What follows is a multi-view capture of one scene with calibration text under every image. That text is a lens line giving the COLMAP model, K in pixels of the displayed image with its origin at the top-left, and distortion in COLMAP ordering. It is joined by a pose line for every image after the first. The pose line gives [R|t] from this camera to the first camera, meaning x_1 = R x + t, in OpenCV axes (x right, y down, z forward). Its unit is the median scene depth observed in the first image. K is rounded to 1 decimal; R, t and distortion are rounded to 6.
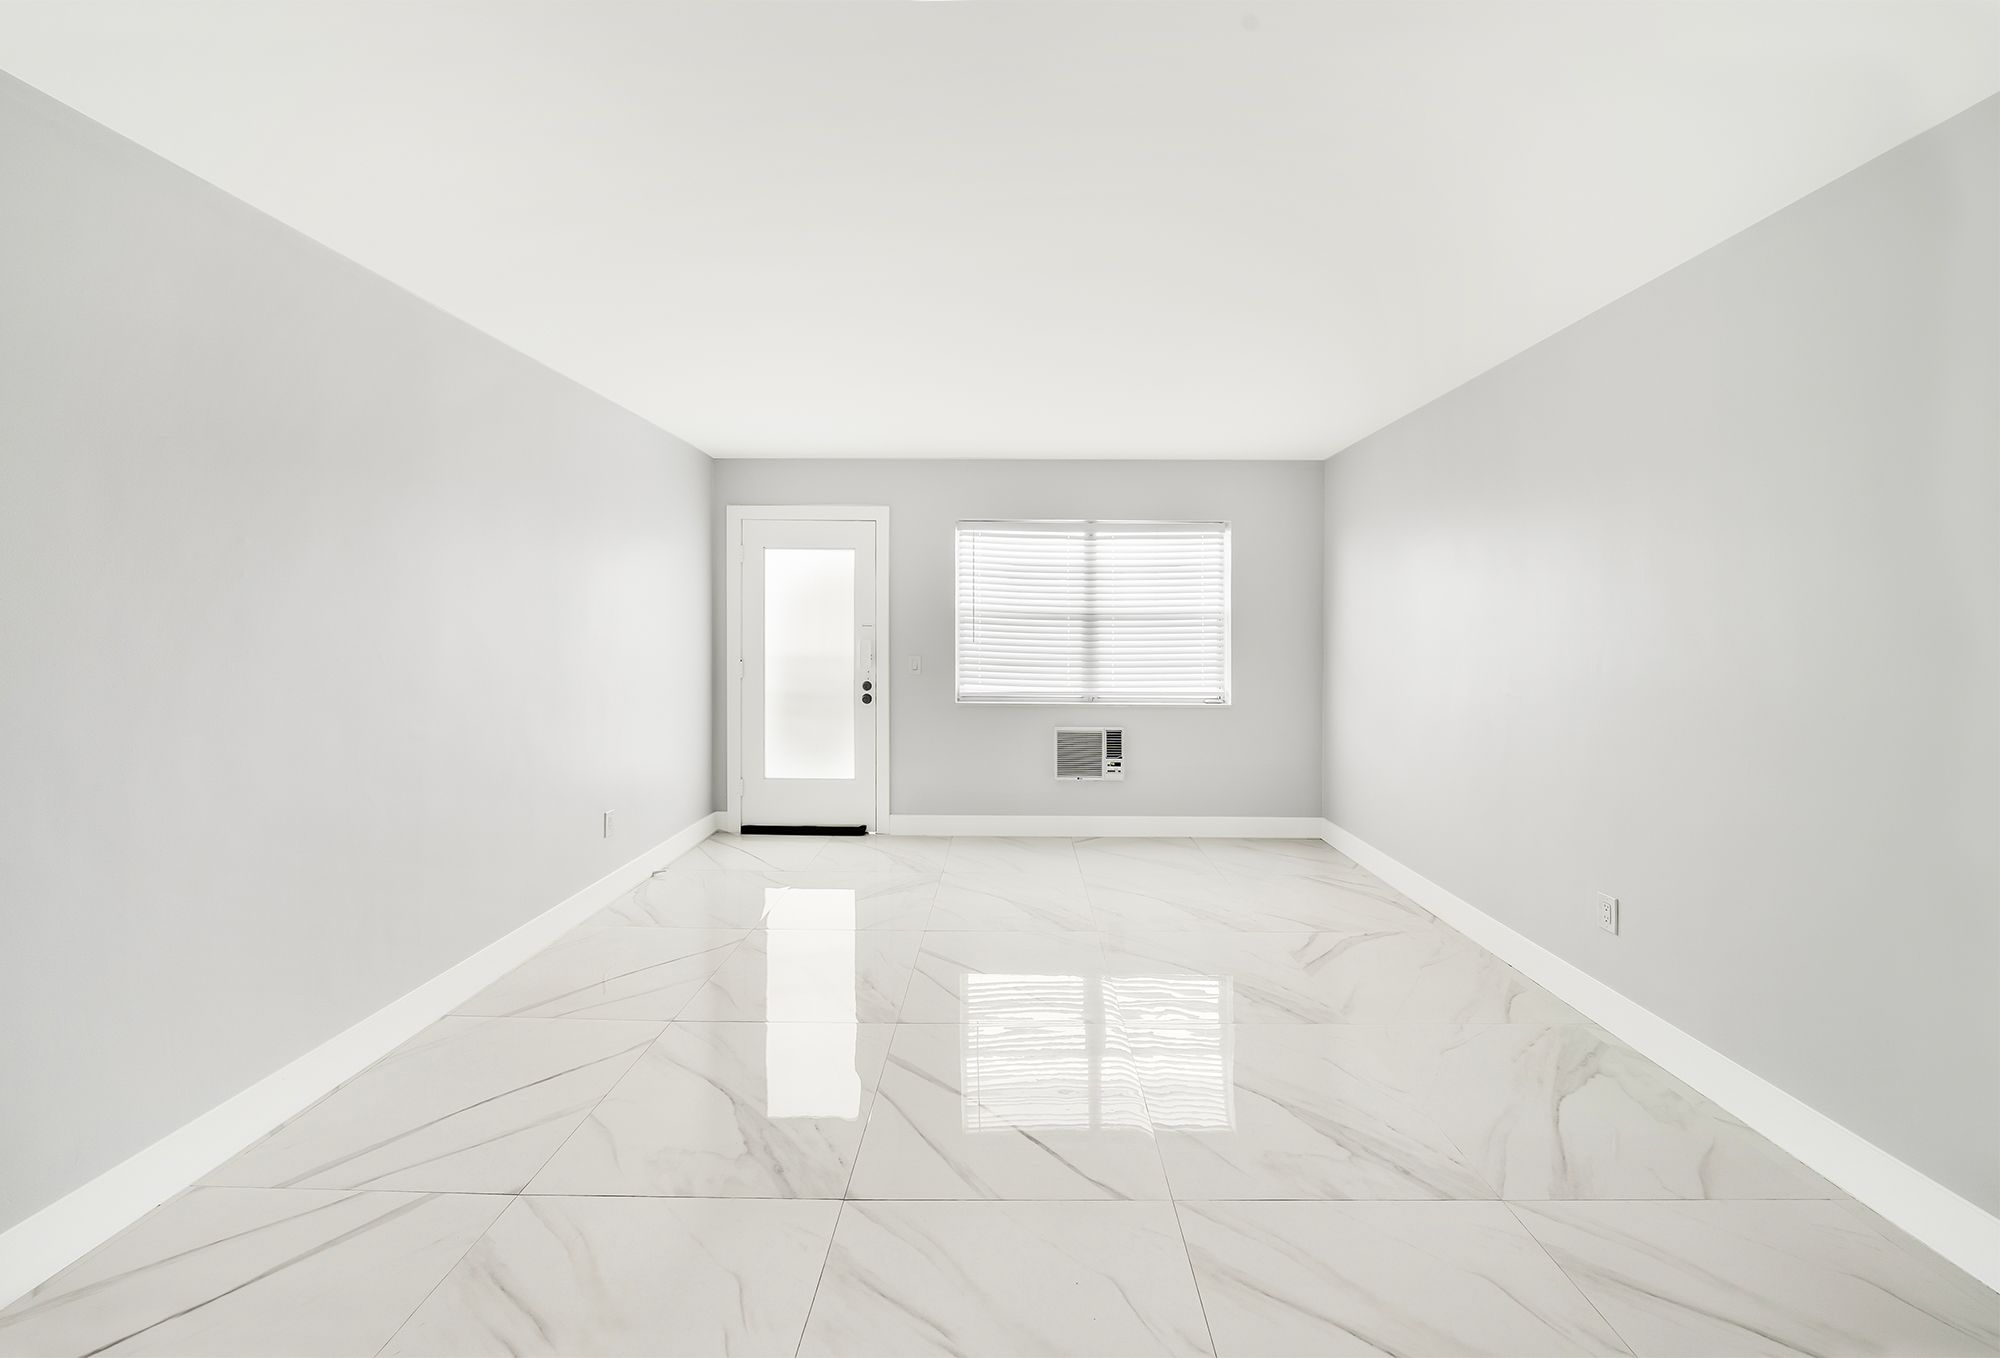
lens RADIAL K [[737.4, 0, 1006.6], [0, 737.4, 625.7], [0, 0, 1]] dist [-0.004143, 0.000304]
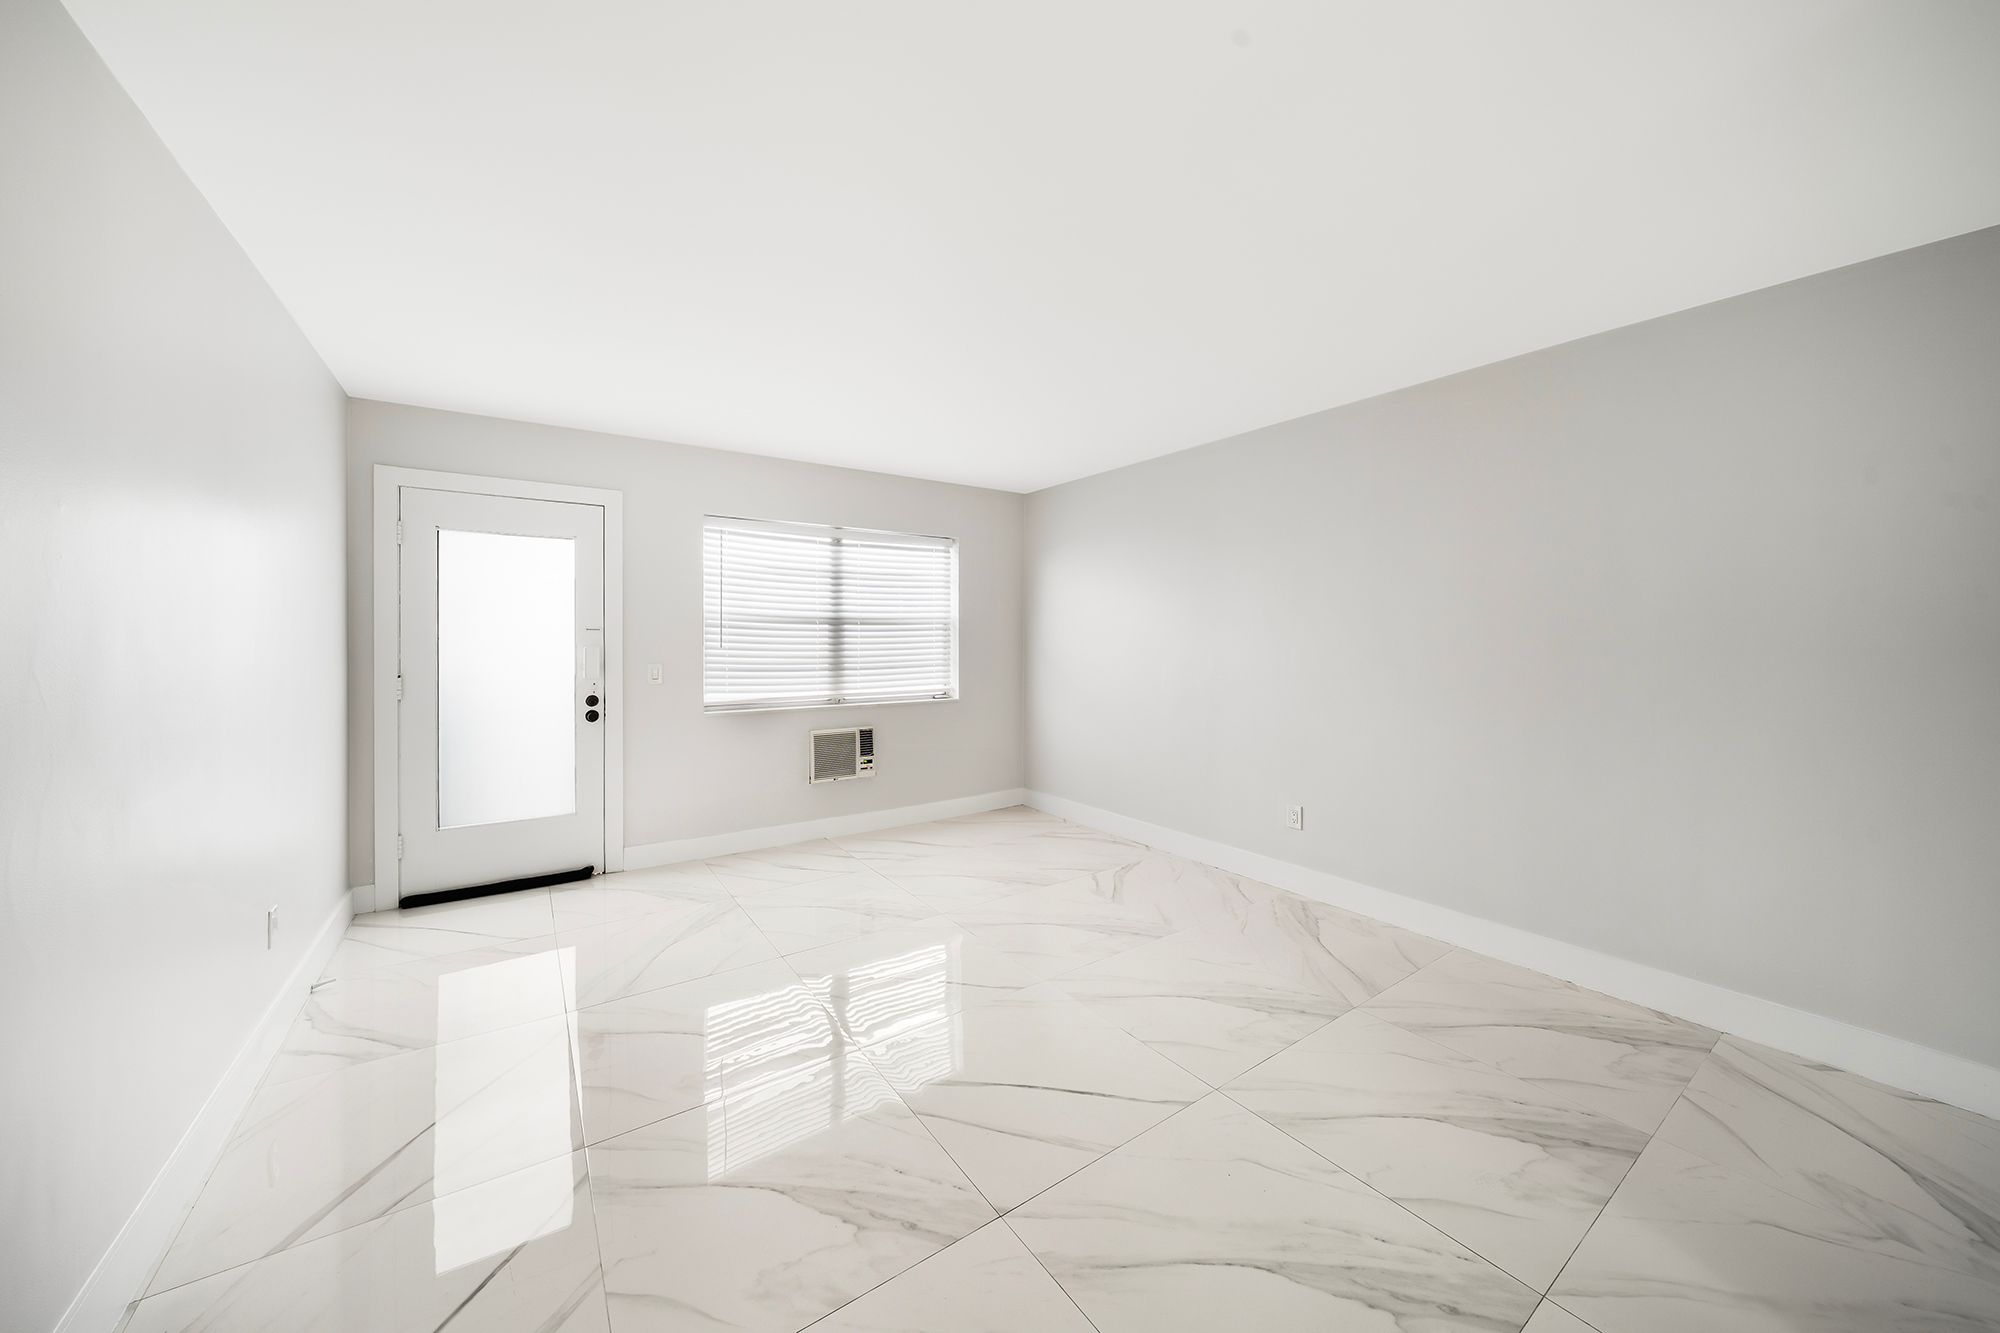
lens RADIAL K [[693.0, 0, 982.4], [0, 693.0, 622.1], [0, 0, 1]] dist [-0.002482, -0.001242]
pose [[0.821575, 0.008616, 0.570035, -0.276102], [-0.000272, 0.999892, -0.014722, 0.003586], [-0.570100, 0.011940, 0.821489, 0.091929]]
